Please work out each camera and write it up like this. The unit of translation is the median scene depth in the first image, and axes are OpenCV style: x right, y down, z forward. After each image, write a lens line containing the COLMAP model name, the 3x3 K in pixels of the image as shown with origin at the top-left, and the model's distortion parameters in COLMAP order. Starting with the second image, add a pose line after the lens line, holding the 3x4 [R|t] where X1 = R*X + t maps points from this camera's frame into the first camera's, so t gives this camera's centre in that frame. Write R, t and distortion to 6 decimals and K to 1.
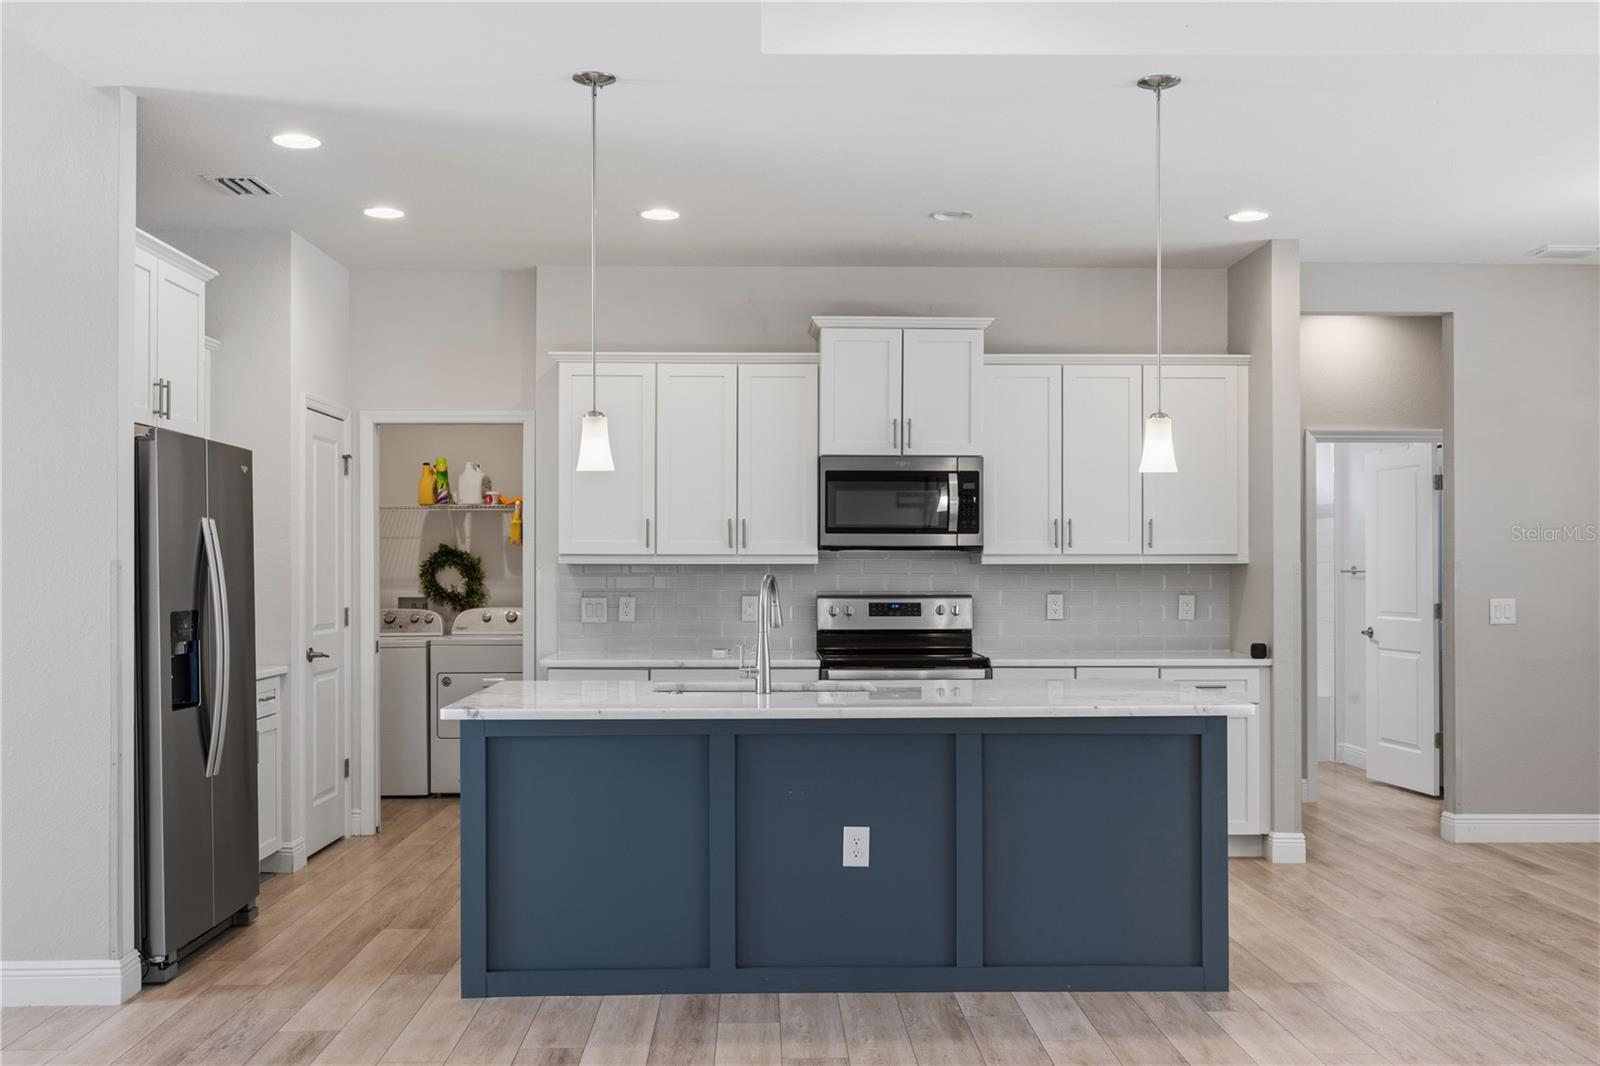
lens RADIAL K [[1513.9, 0, 798.3], [0, 1513.9, 564.4], [0, 0, 1]] dist [-0.001726, 0.000000]
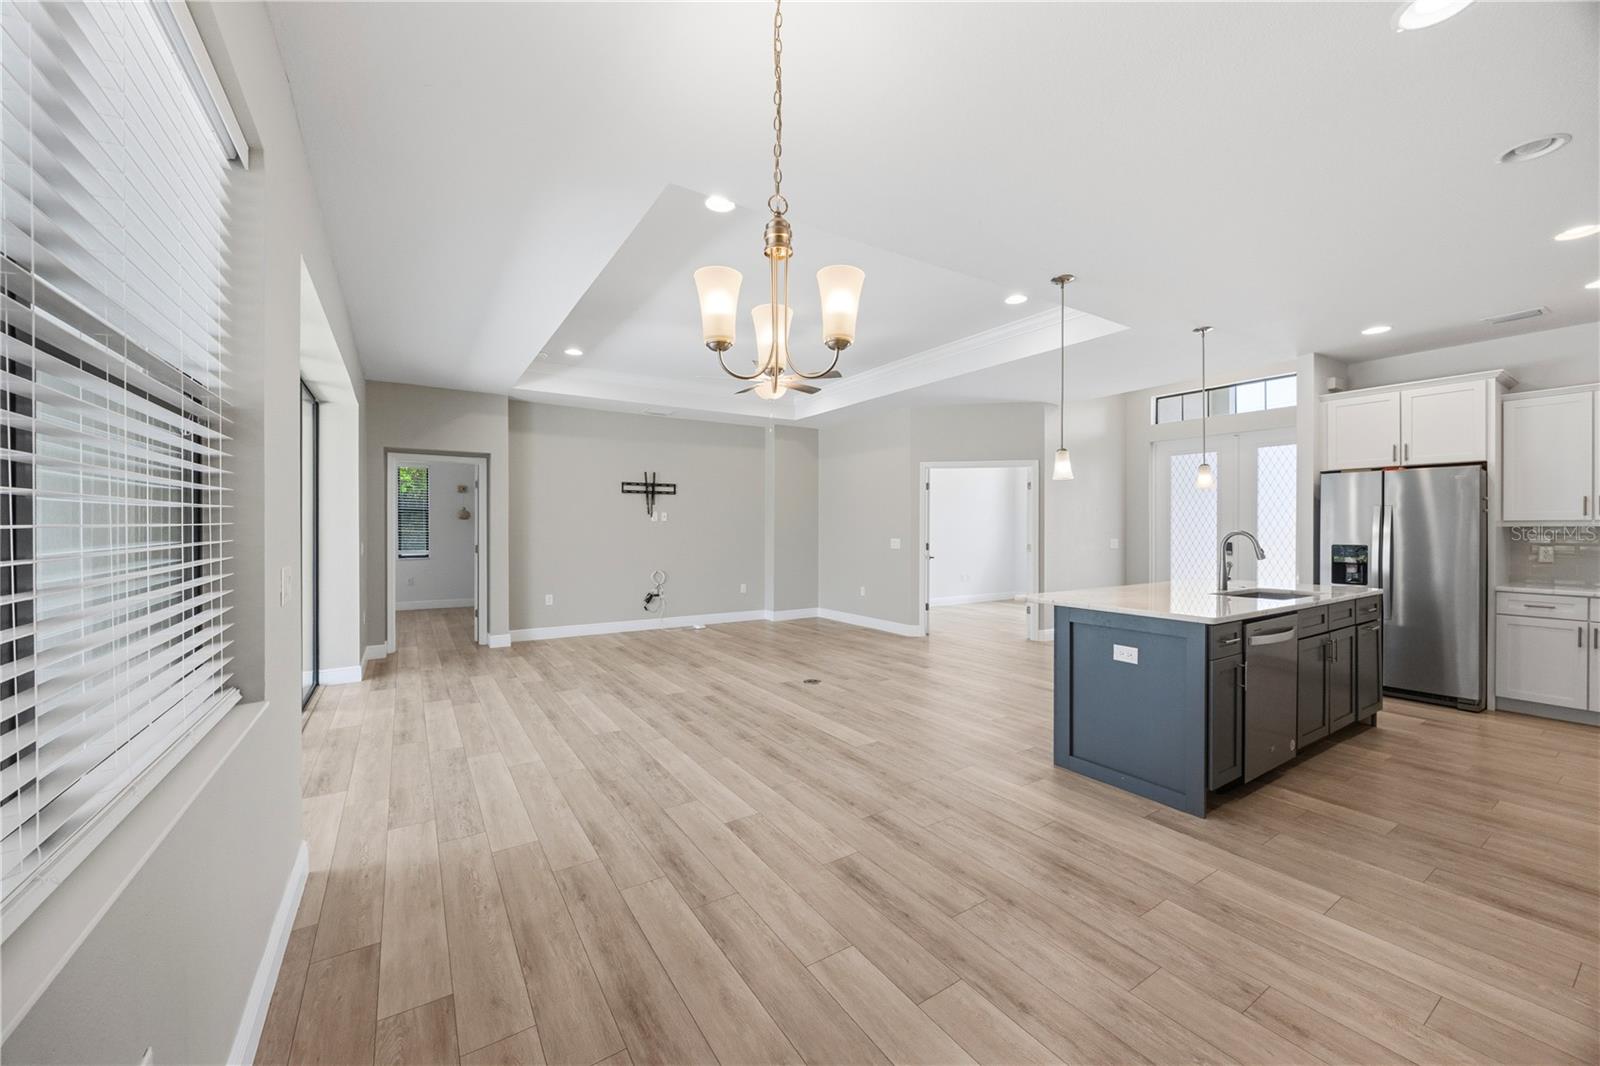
lens RADIAL K [[609.3, 0, 800.6], [0, 609.3, 528.2], [0, 0, 1]] dist [-0.001924, -0.000096]
pose [[-0.855395, 0.001757, -0.517973, 0.617549], [0.001003, 0.999998, 0.001735, 0.001090], [0.517975, 0.000965, -0.855395, 0.988620]]
